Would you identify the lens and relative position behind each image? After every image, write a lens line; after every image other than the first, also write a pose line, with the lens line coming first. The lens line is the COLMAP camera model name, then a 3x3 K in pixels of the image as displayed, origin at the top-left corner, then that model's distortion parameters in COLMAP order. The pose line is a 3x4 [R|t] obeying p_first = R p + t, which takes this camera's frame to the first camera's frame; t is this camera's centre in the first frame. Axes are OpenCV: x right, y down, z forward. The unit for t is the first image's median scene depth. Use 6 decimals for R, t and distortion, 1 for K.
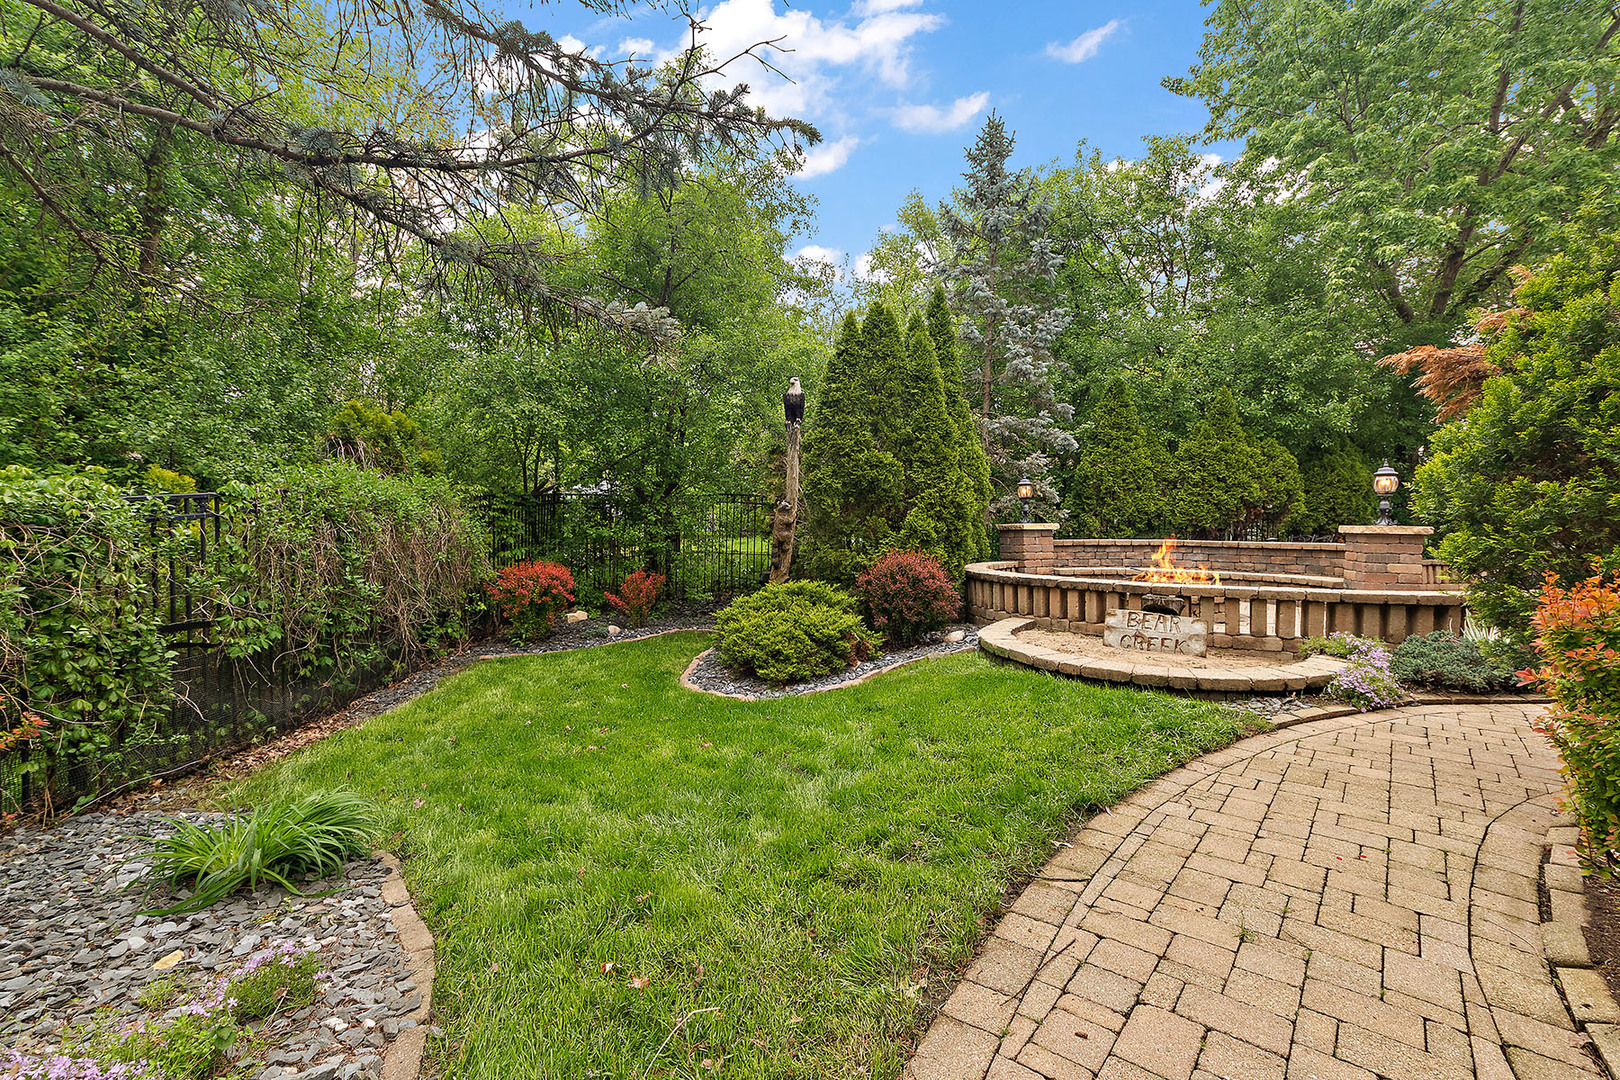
lens RADIAL K [[717.0, 0, 805.4], [0, 717.0, 544.3], [0, 0, 1]] dist [-0.003871, -0.000502]
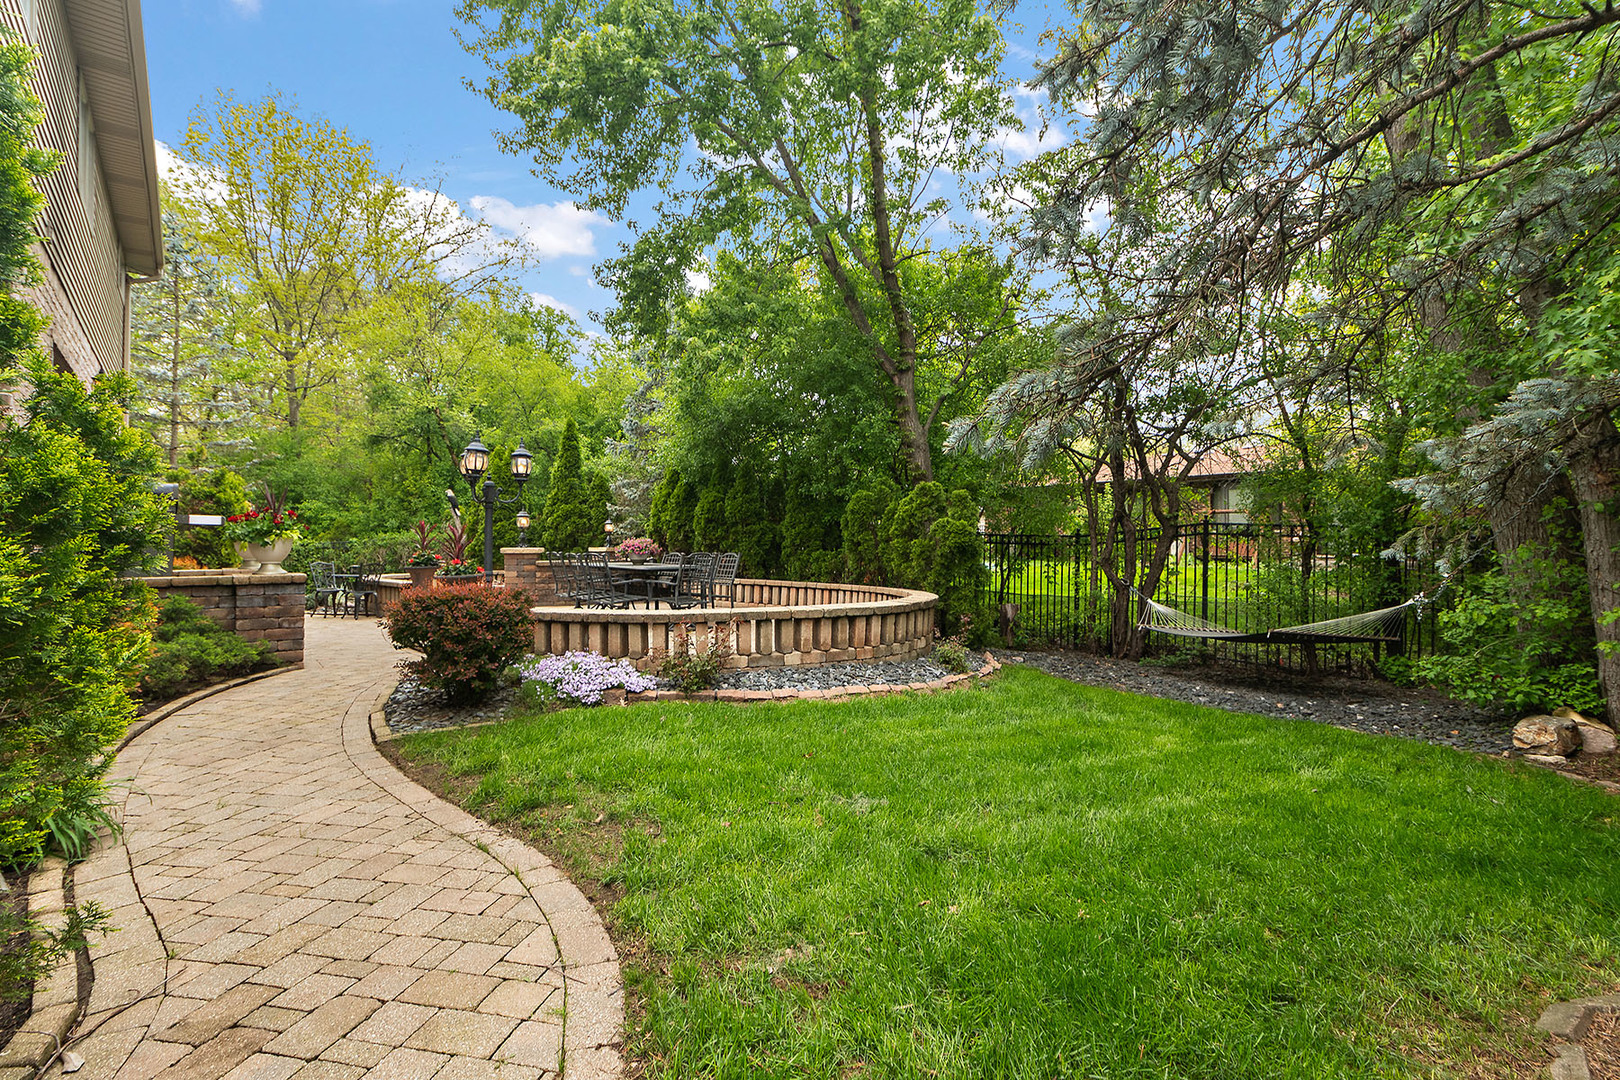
lens RADIAL K [[741.7, 0, 810.0], [0, 741.7, 540.0], [0, 0, 1]] dist [-0.001878, -0.000078]
pose [[0.493633, -0.015829, -0.869526, 2.040445], [-0.023282, 0.999235, -0.031407, -0.004937], [0.869359, 0.035748, 0.492887, 0.586151]]
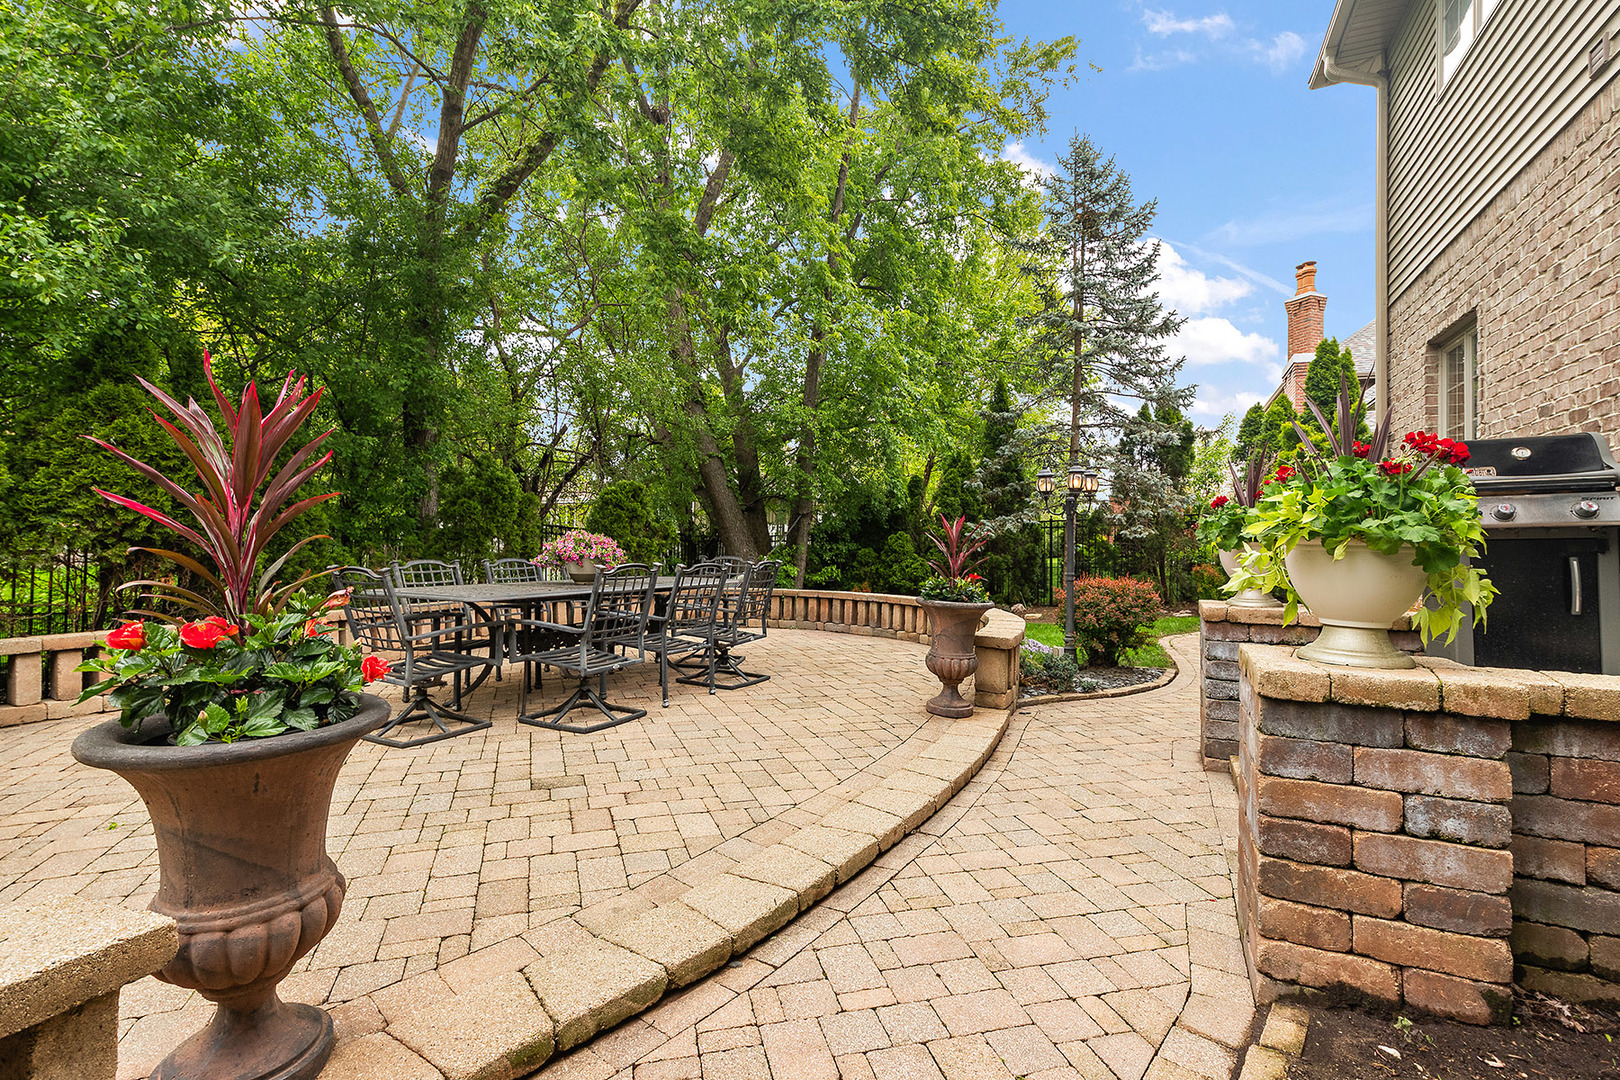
lens RADIAL K [[735.5, 0, 810.0], [0, 735.5, 540.0], [0, 0, 1]] dist [0.011425, -0.011957]
pose [[0.582962, 0.001408, 0.812498, 0.670158], [0.019702, 0.999680, -0.015868, -0.017879], [-0.812260, 0.025259, 0.582748, 0.447237]]
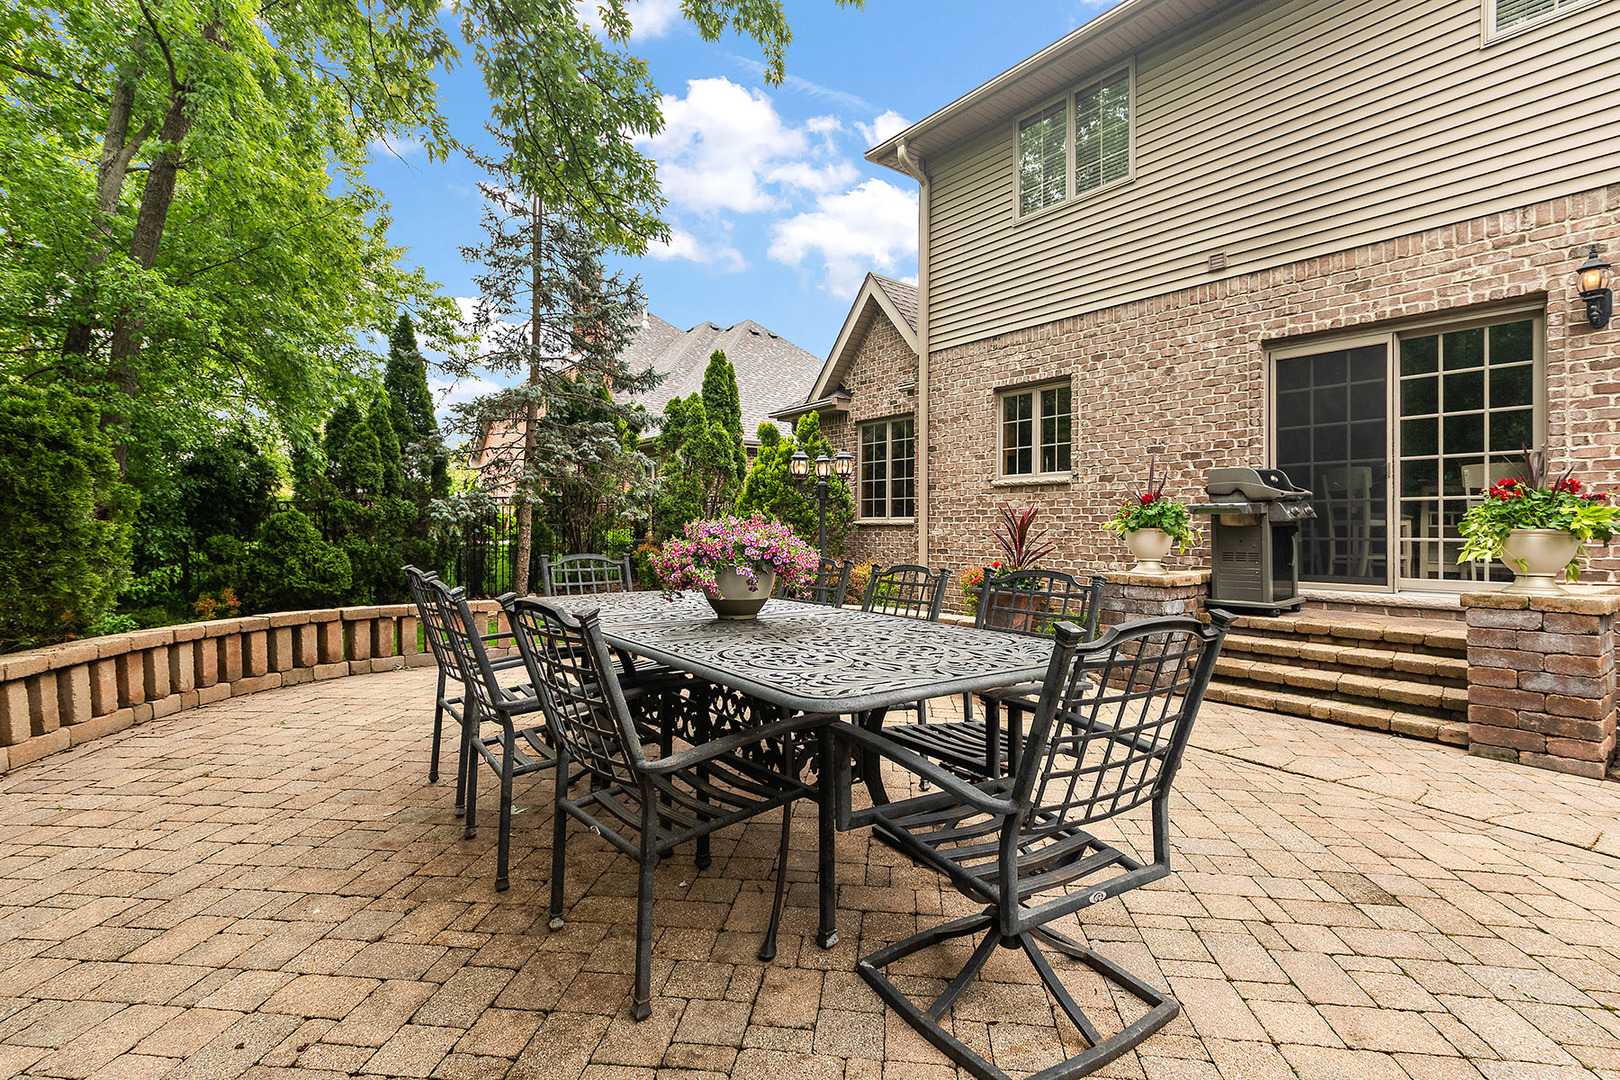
lens RADIAL K [[764.1, 0, 814.0], [0, 764.1, 529.9], [0, 0, 1]] dist [-0.002110, -0.000143]
pose [[-0.455165, -0.013395, 0.890307, 0.740984], [0.020087, 0.999478, 0.025307, -0.037515], [-0.890181, 0.029403, -0.454658, 0.995675]]
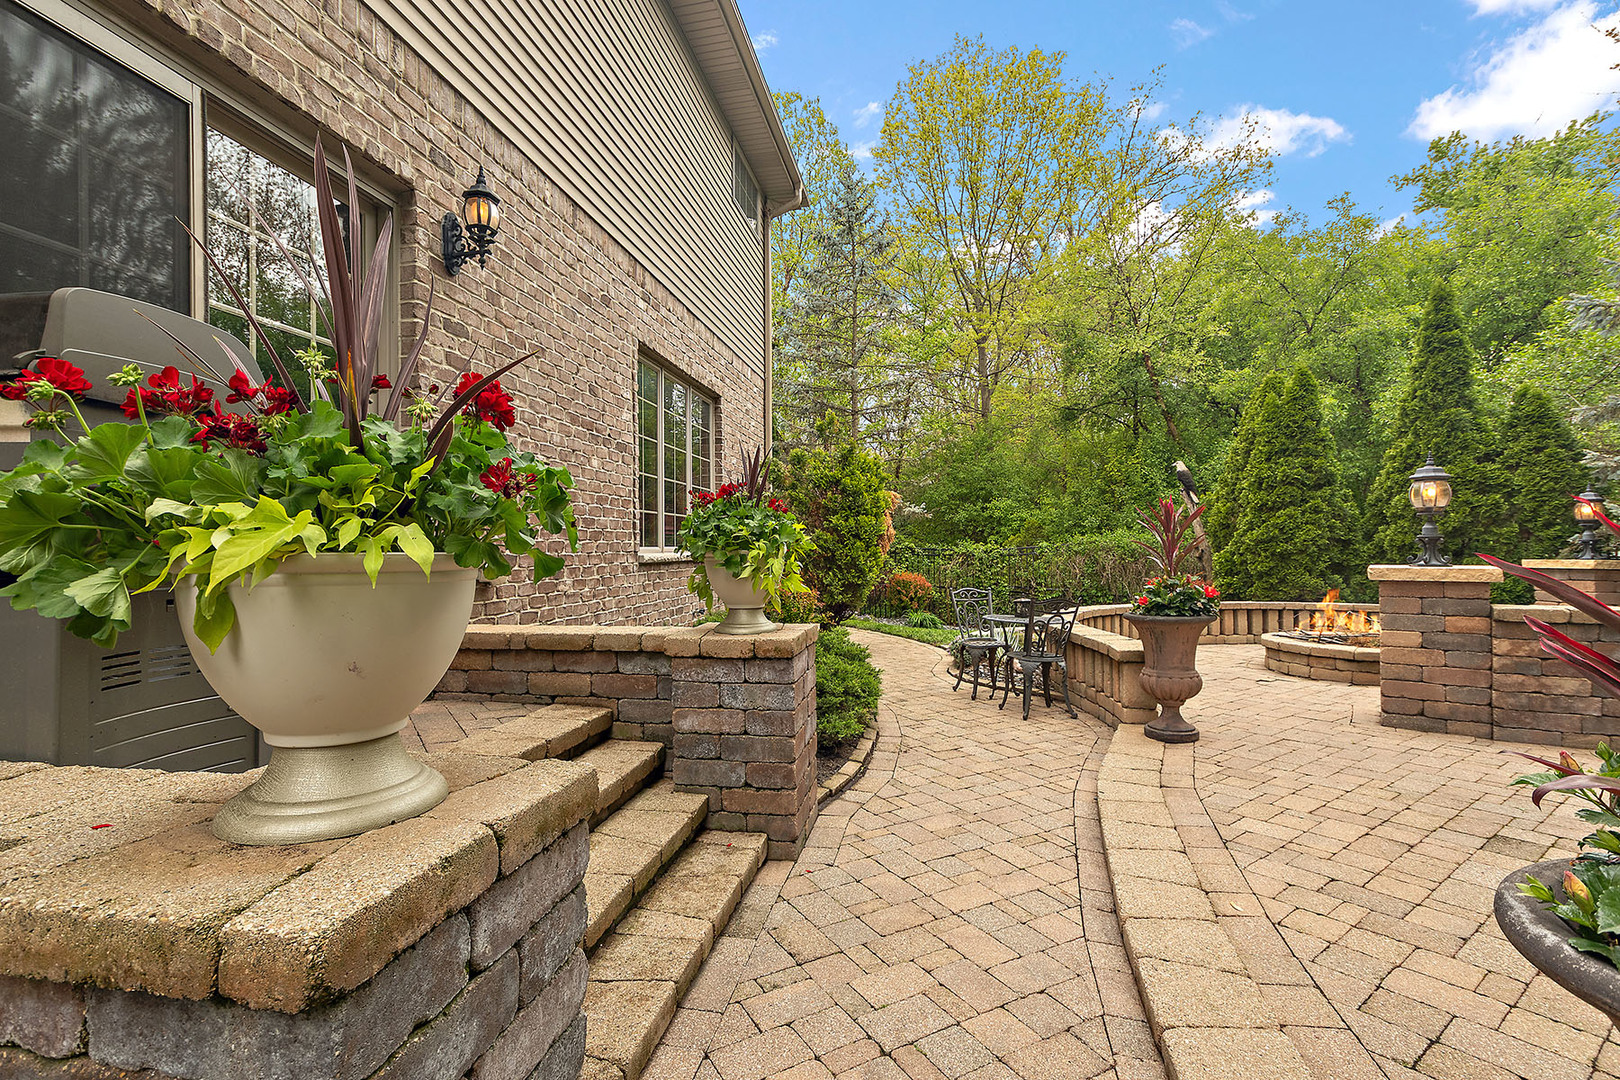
lens RADIAL K [[729.3, 0, 802.4], [0, 729.3, 545.0], [0, 0, 1]] dist [-0.003341, 0.000346]
pose [[-0.364089, -0.012928, -0.931274, 1.229502], [-0.027872, 0.999607, -0.002979, -0.021003], [0.930947, 0.024871, -0.364306, 0.584810]]
